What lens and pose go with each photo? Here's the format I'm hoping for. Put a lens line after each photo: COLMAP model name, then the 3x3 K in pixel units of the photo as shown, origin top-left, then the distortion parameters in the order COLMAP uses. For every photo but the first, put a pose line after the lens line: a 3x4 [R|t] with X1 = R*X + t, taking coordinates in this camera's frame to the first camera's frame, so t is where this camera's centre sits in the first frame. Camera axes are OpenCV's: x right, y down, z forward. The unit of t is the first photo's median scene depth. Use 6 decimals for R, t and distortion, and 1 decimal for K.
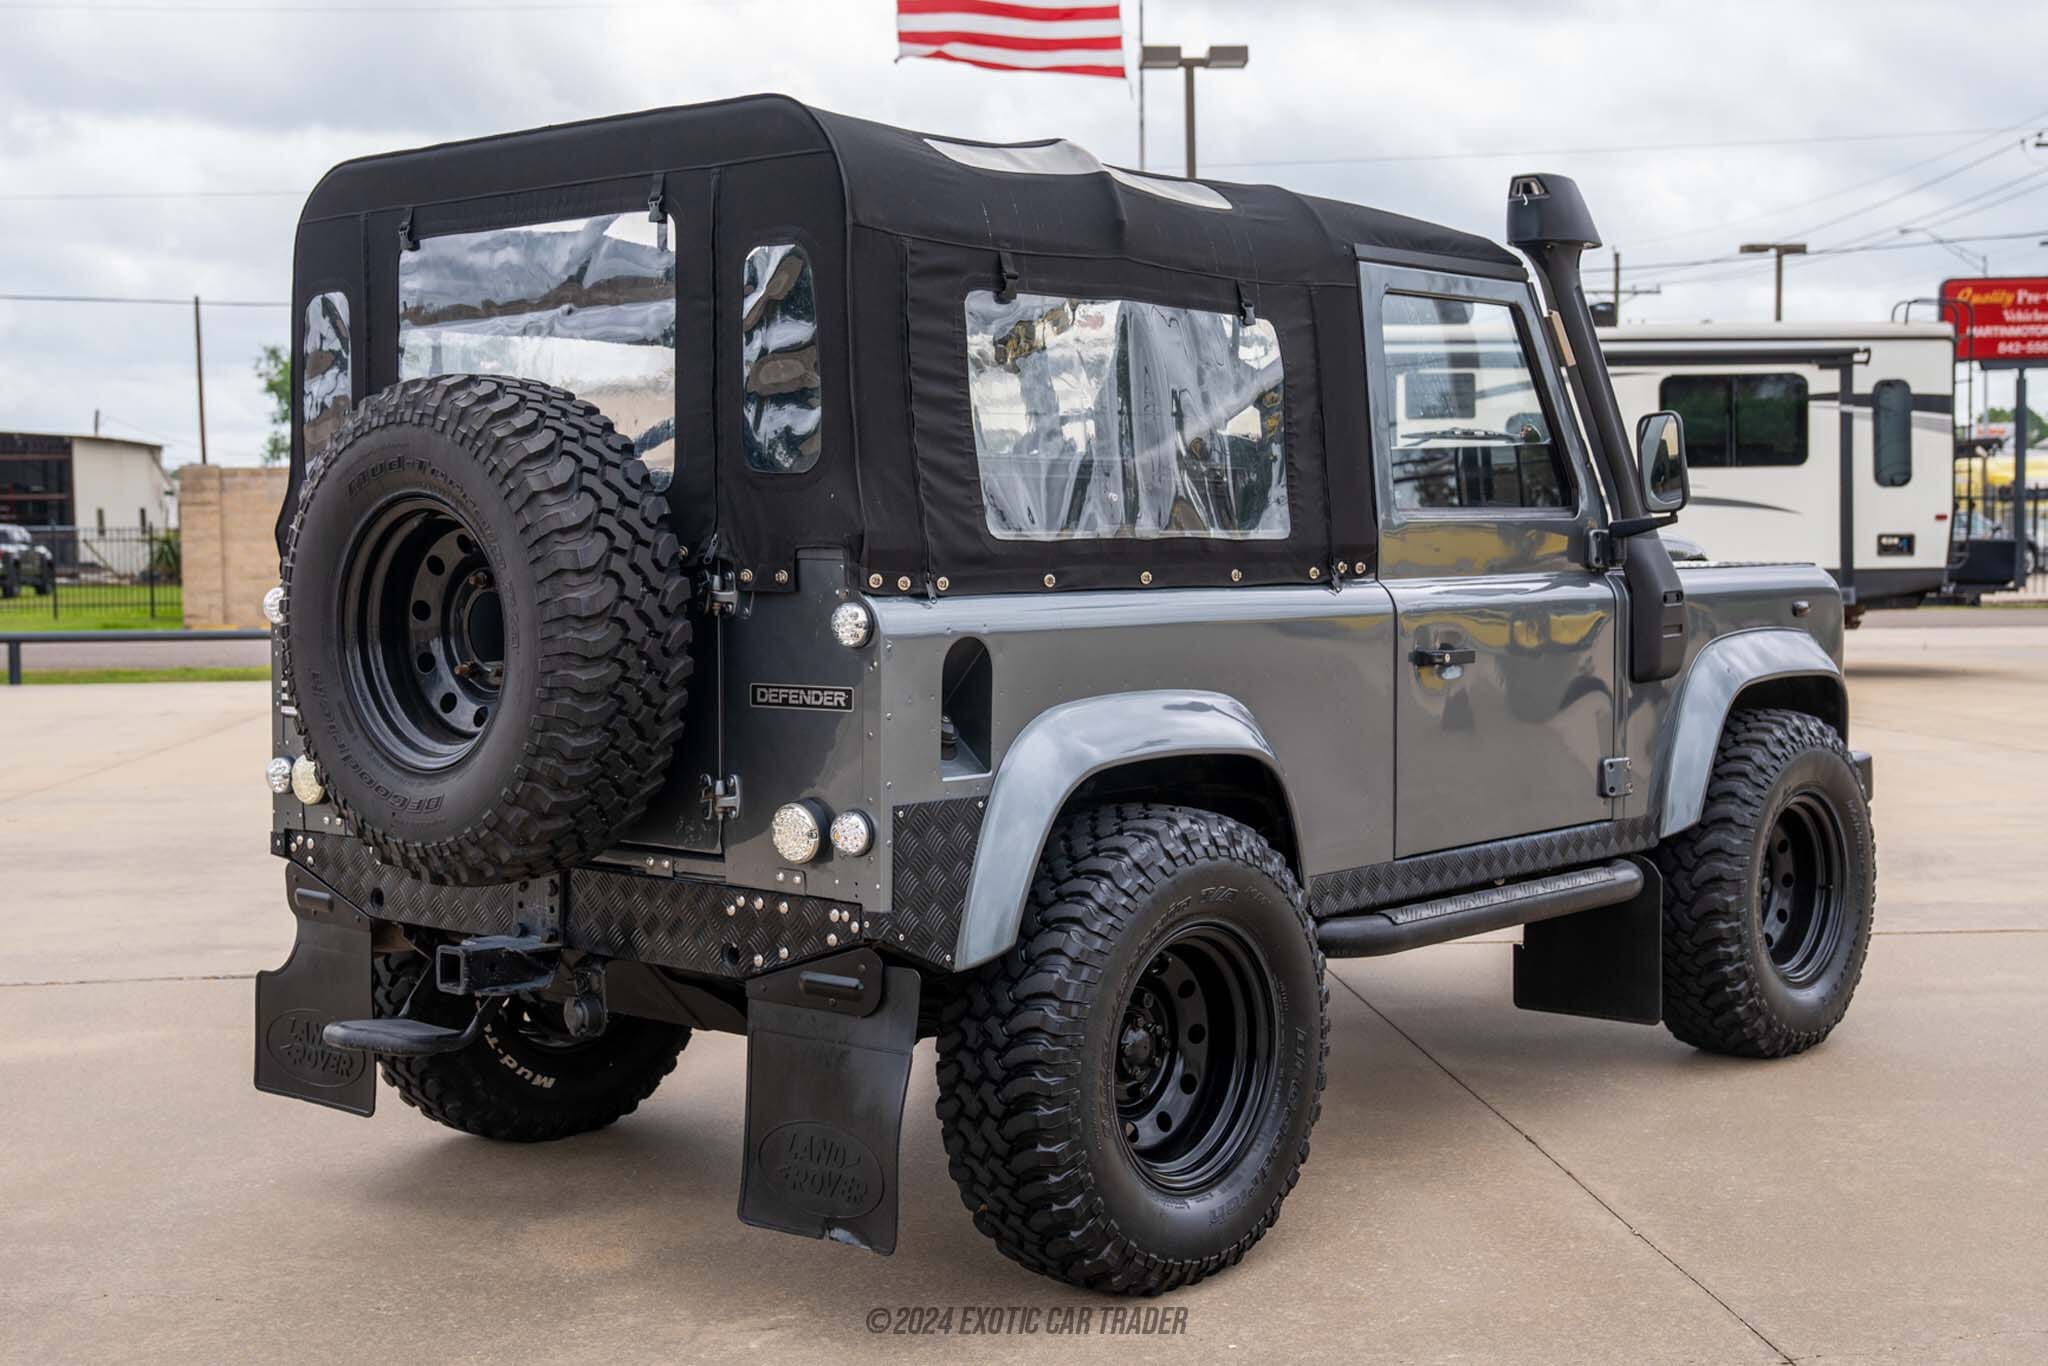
lens RADIAL K [[2627.4, 0, 1018.5], [0, 2627.4, 666.1], [0, 0, 1]] dist [0.047543, 0.000000]
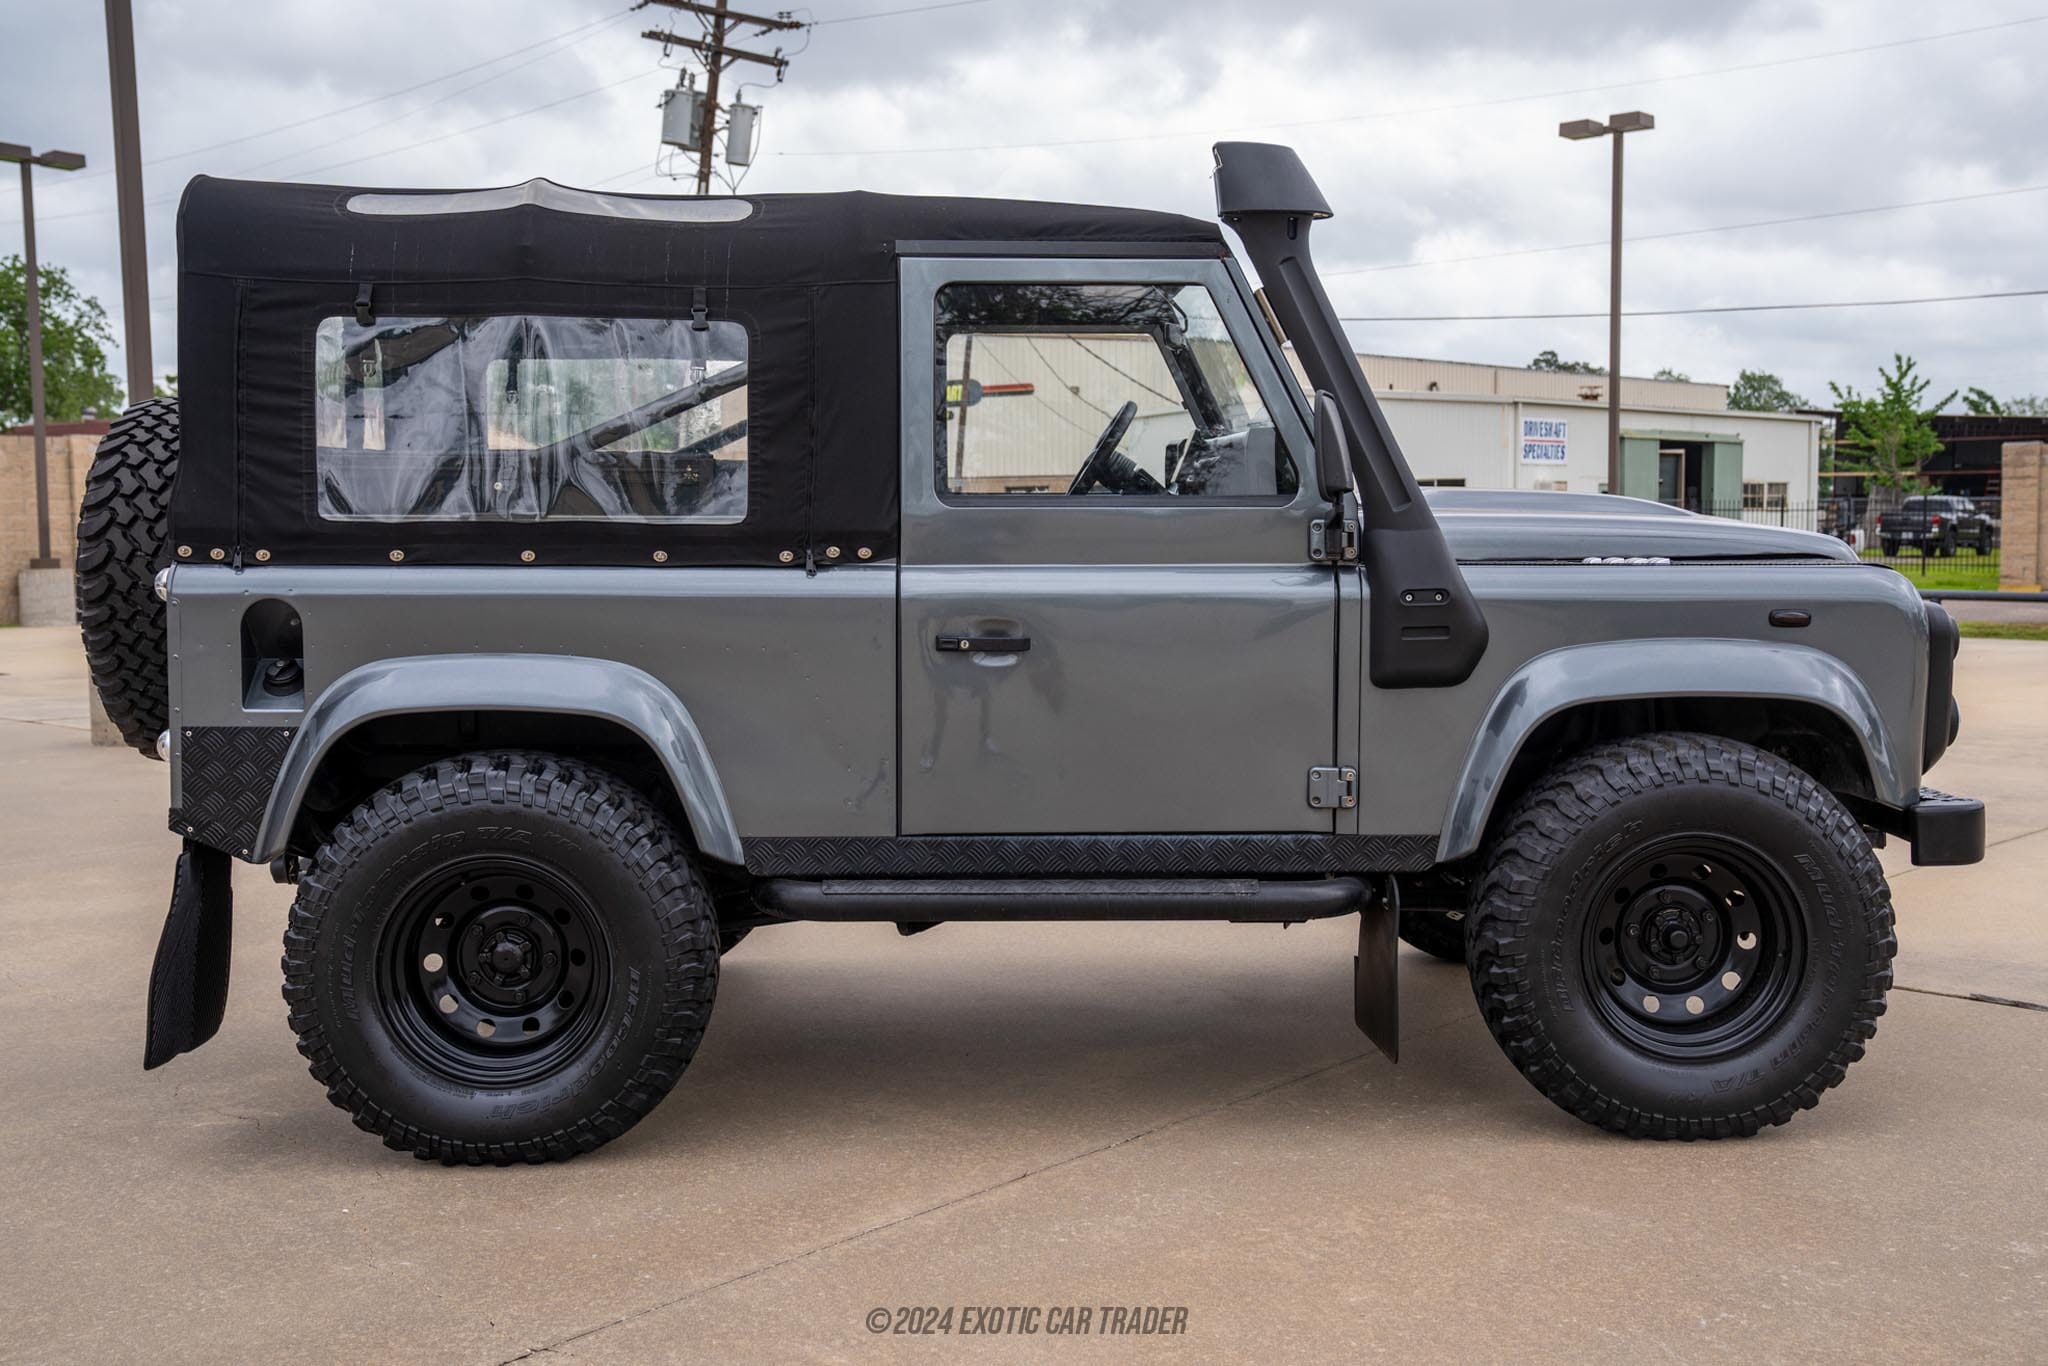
lens RADIAL K [[2166.7, 0, 1022.9], [0, 2166.7, 665.8], [0, 0, 1]] dist [0.036039, 0.000000]
pose [[0.683387, 0.062821, -0.727349, 0.816144], [-0.044481, 0.998023, 0.044406, -0.034194], [0.728700, 0.002006, 0.684830, 0.461781]]
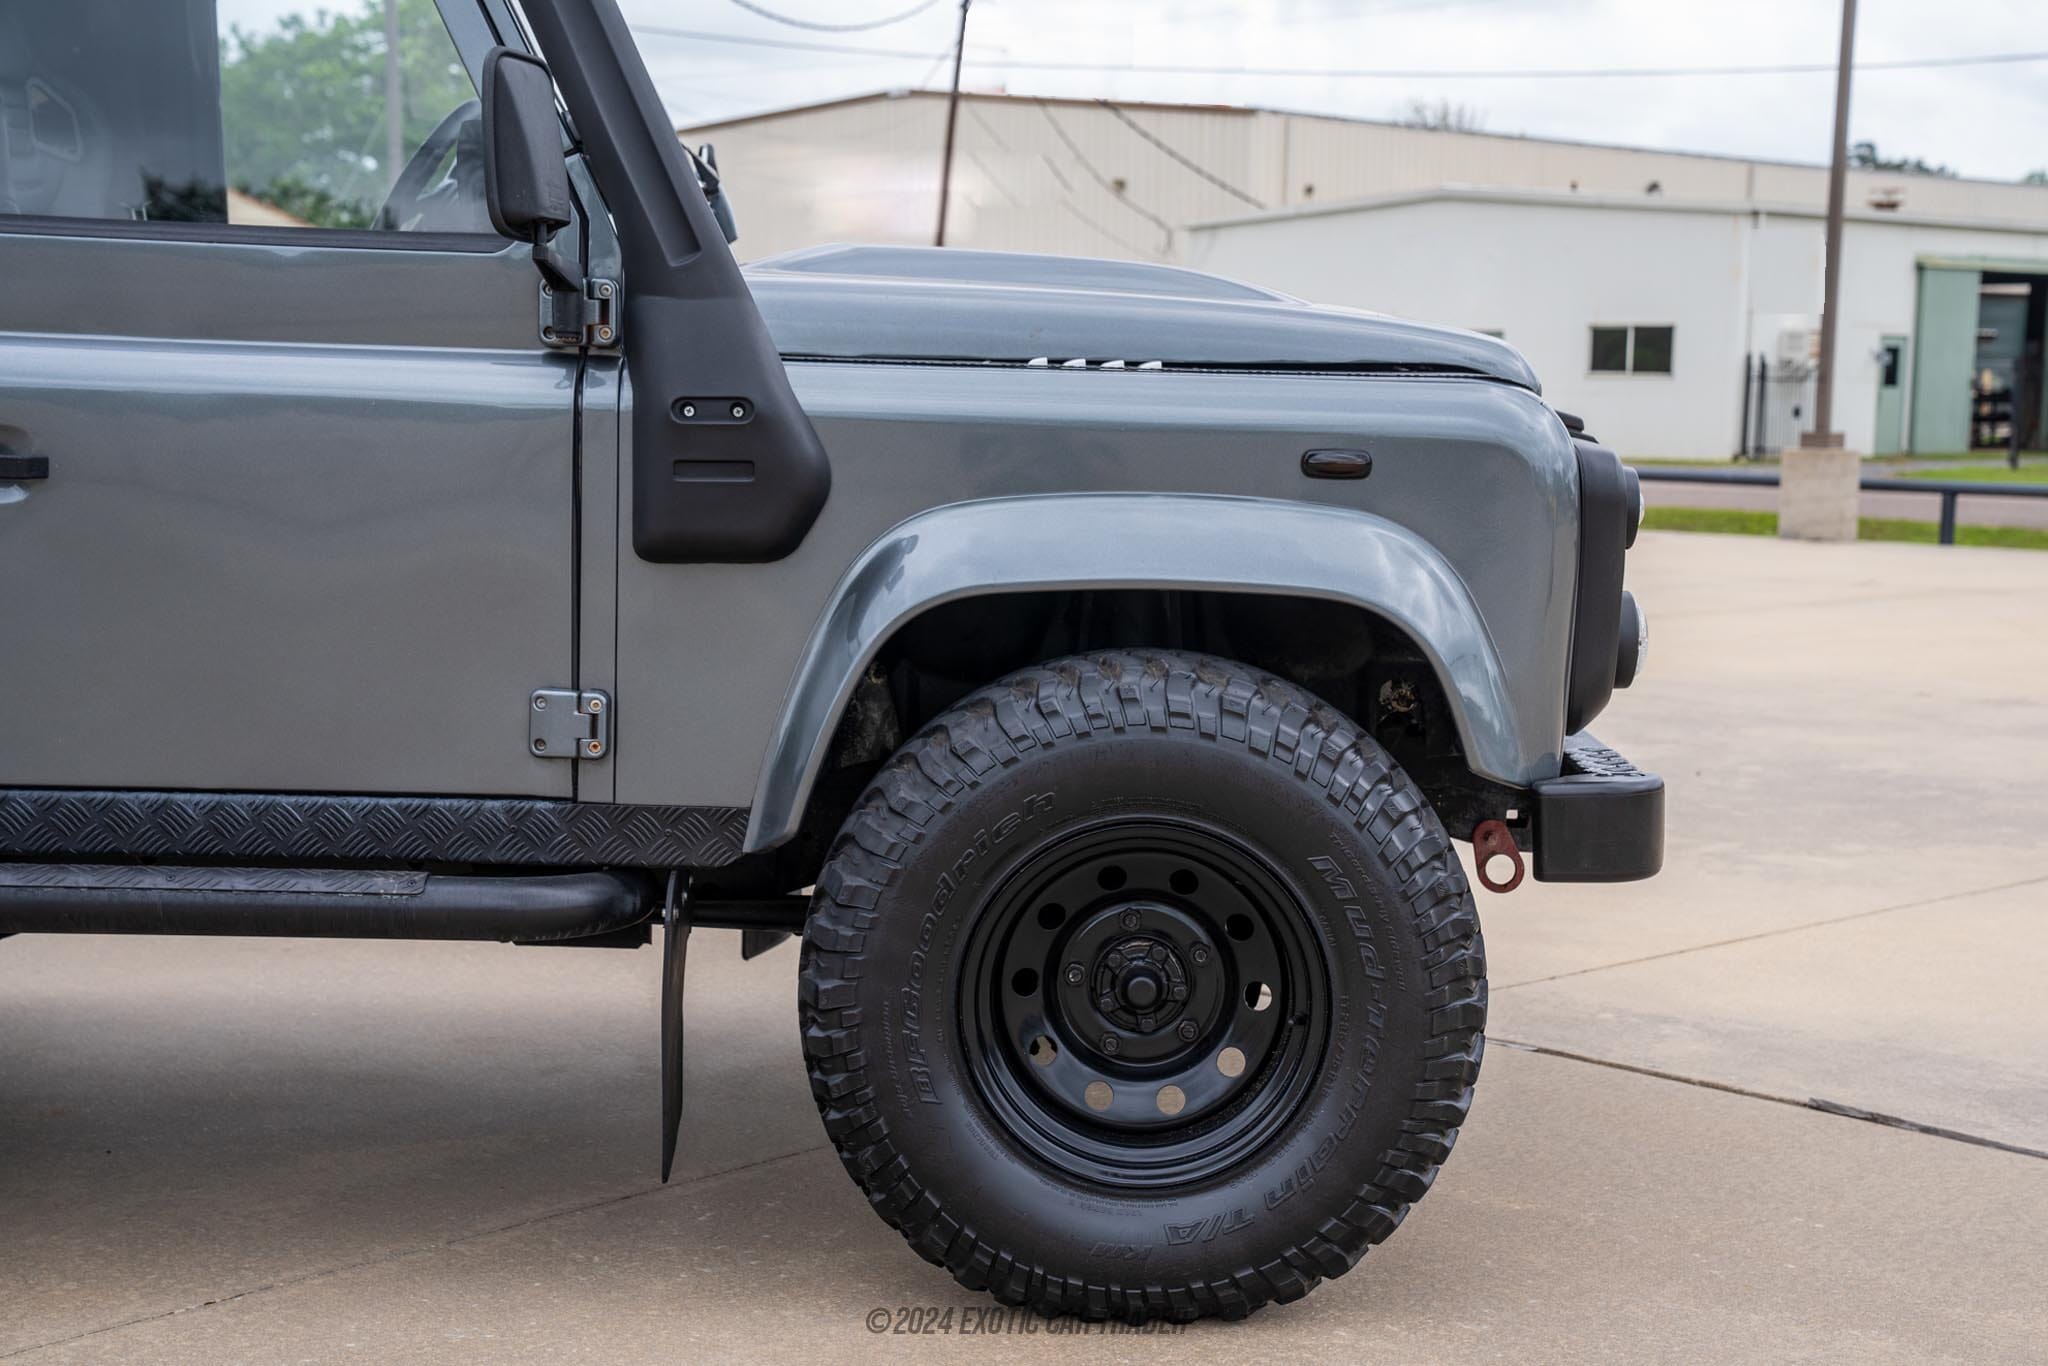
lens RADIAL K [[3067.6, 0, 1026.8], [0, 3067.6, 692.5], [0, 0, 1]] dist [0.211323, 0.000000]
pose [[0.659308, 0.106590, -0.744280, 0.900262], [-0.070483, 0.994303, 0.079960, -0.027415], [0.748562, -0.000259, 0.663064, 0.739988]]
